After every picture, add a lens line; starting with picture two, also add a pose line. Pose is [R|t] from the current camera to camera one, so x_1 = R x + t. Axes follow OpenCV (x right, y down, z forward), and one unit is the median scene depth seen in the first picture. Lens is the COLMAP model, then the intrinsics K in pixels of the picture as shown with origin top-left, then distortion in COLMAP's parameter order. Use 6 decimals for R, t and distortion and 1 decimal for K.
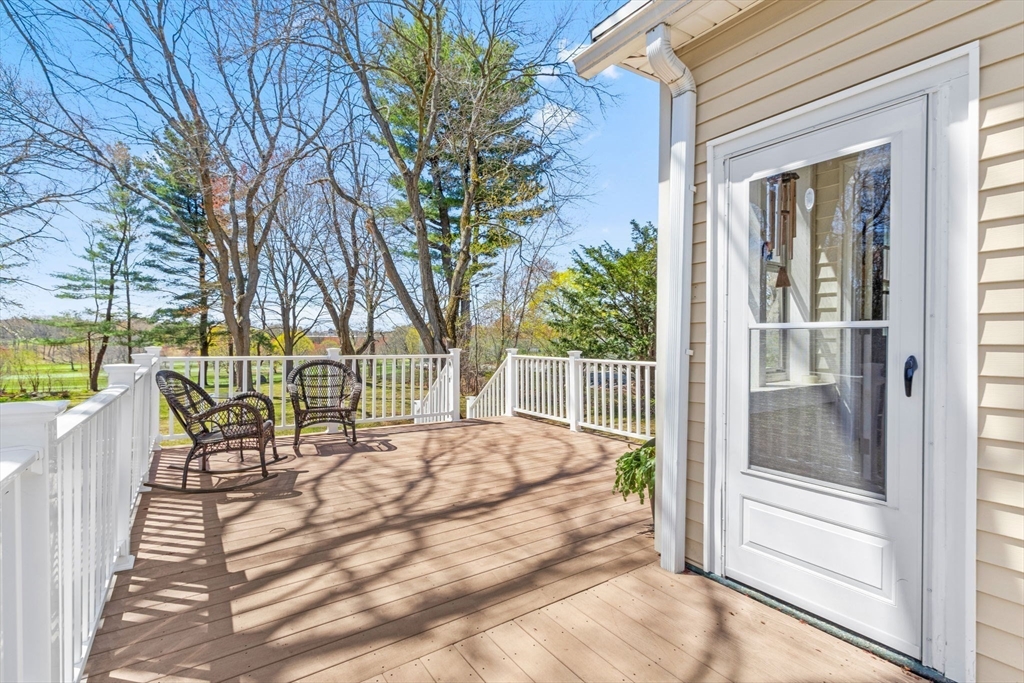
lens RADIAL K [[482.3, 0, 507.8], [0, 482.3, 344.8], [0, 0, 1]] dist [0.006402, -0.003351]
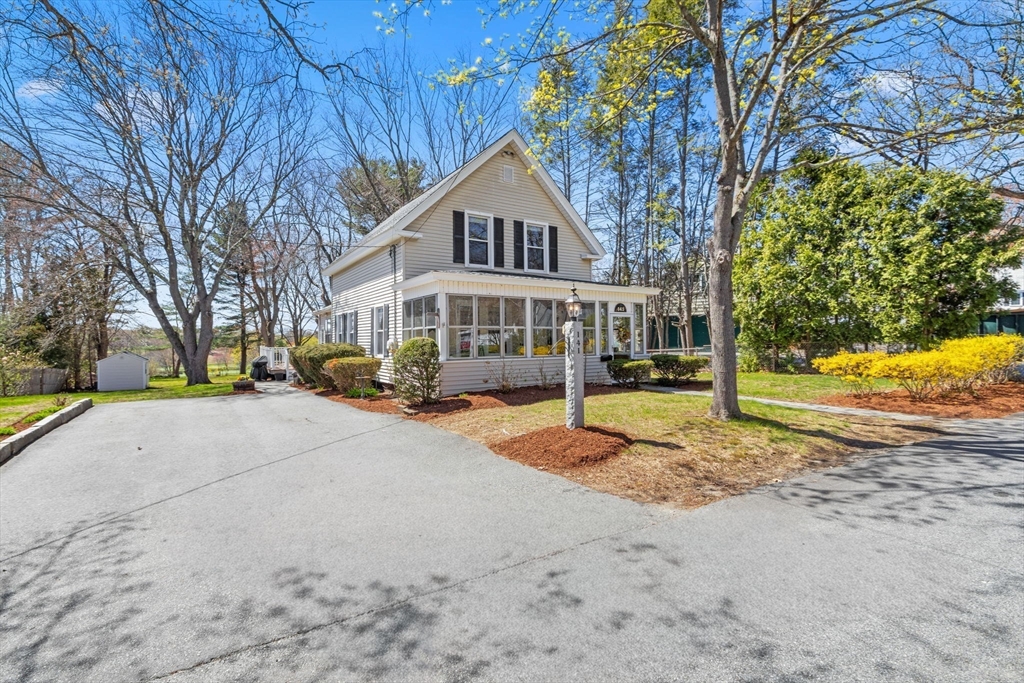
lens RADIAL K [[482.3, 0, 514.4], [0, 482.3, 343.1], [0, 0, 1]] dist [0.006402, -0.003351]
pose [[0.999650, -0.015058, -0.021729, 0.292244], [0.015029, 0.999886, -0.001470, -0.000766], [0.021749, 0.001143, 0.999763, -0.569823]]
